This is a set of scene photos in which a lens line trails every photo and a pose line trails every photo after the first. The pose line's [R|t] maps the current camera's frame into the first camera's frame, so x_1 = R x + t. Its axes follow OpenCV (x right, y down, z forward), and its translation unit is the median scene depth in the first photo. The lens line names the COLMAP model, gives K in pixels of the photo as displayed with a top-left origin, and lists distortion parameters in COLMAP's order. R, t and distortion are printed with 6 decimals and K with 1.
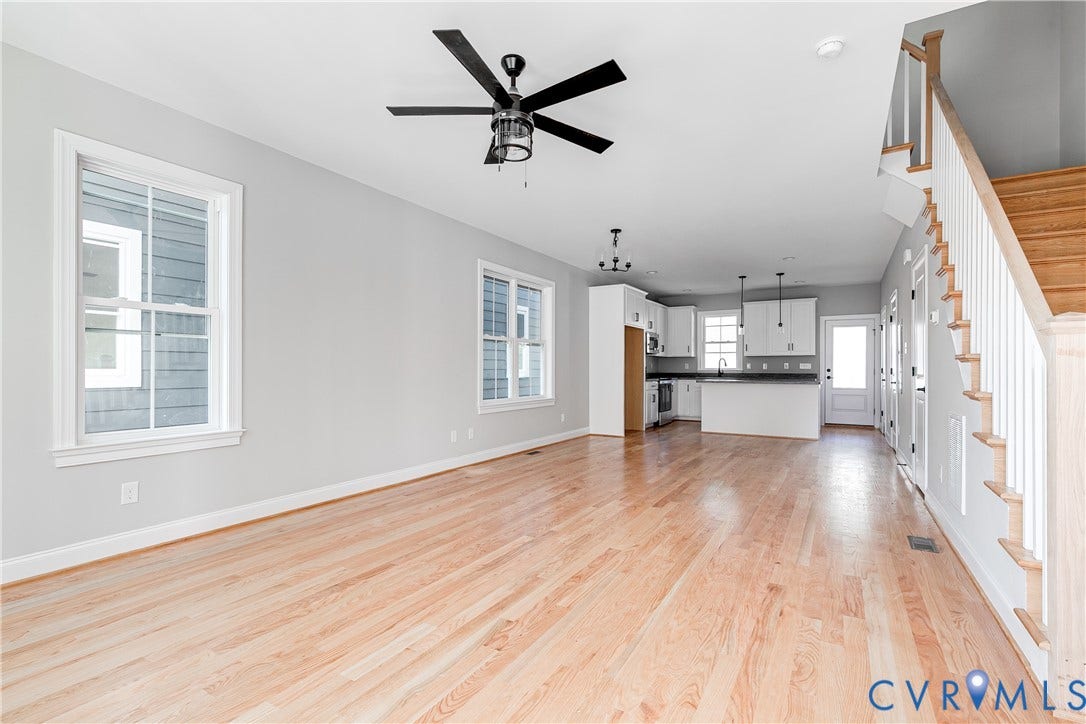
lens RADIAL K [[498.2, 0, 551.0], [0, 498.2, 367.7], [0, 0, 1]] dist [0.001217, -0.000070]
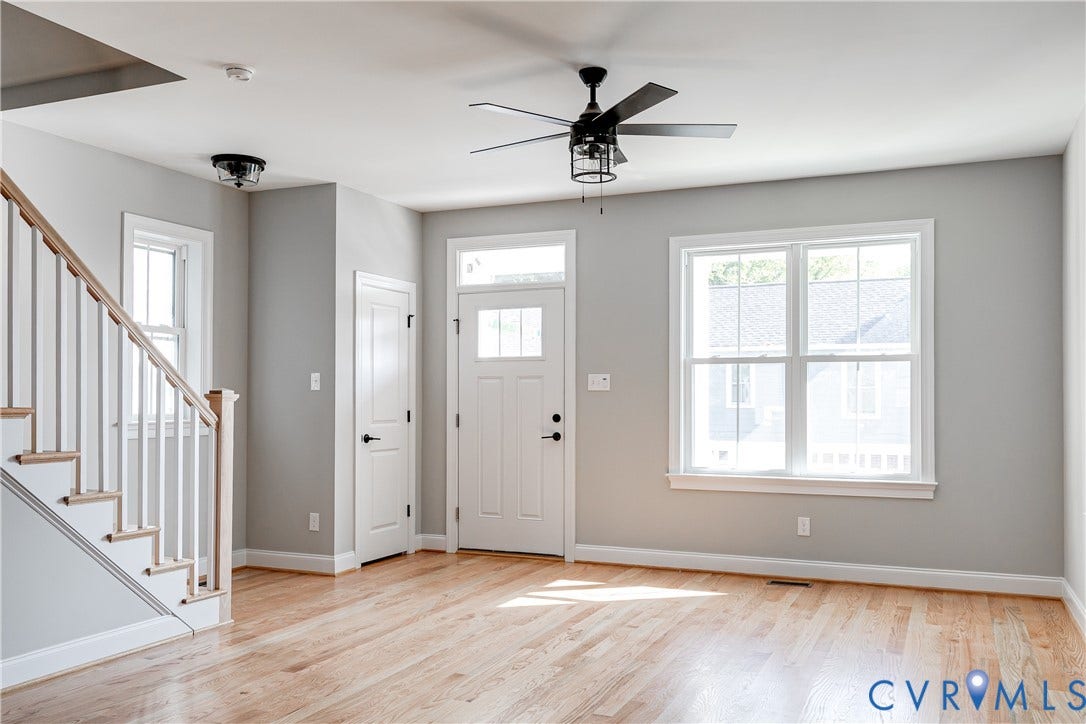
lens RADIAL K [[926.1, 0, 545.2], [0, 926.1, 365.9], [0, 0, 1]] dist [-0.000469, -0.006427]
pose [[-0.993517, -0.005618, -0.113546, 0.051839], [-0.001527, 0.999348, -0.036079, -0.011839], [0.113675, -0.035672, -0.992877, 0.722422]]
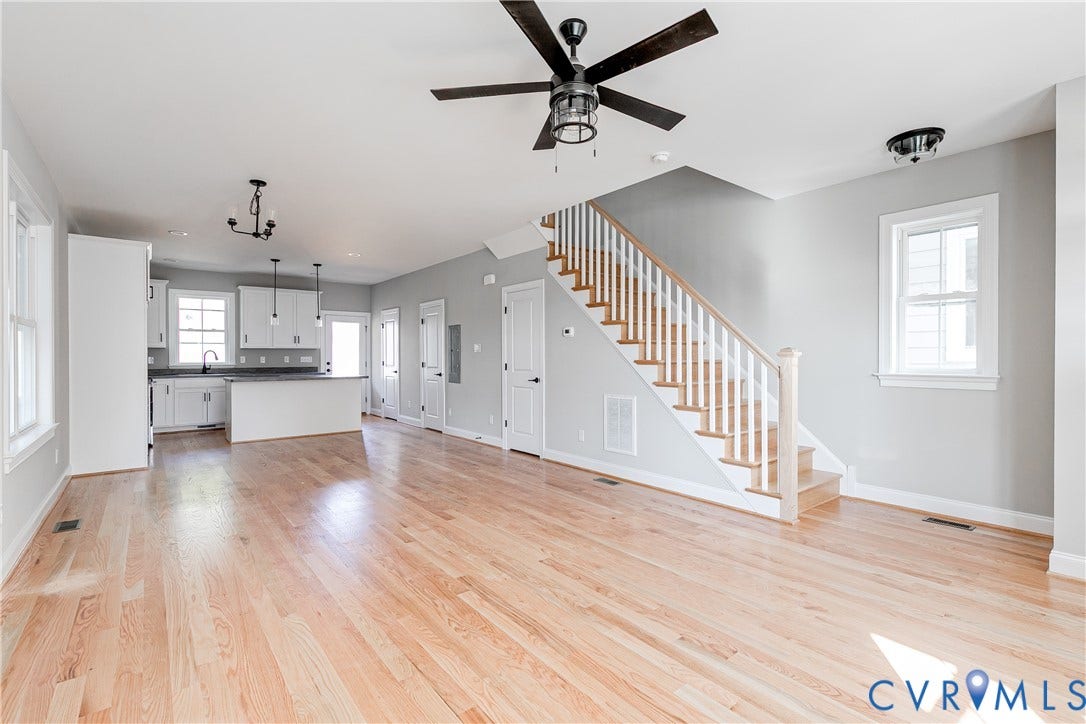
lens RADIAL K [[501.6, 0, 555.8], [0, 501.6, 356.8], [0, 0, 1]] dist [0.004433, 0.000004]
pose [[0.352276, -0.003481, 0.935890, -0.253012], [-0.000101, 0.999993, 0.003758, -0.012853], [-0.935896, -0.001419, 0.352273, 0.201670]]
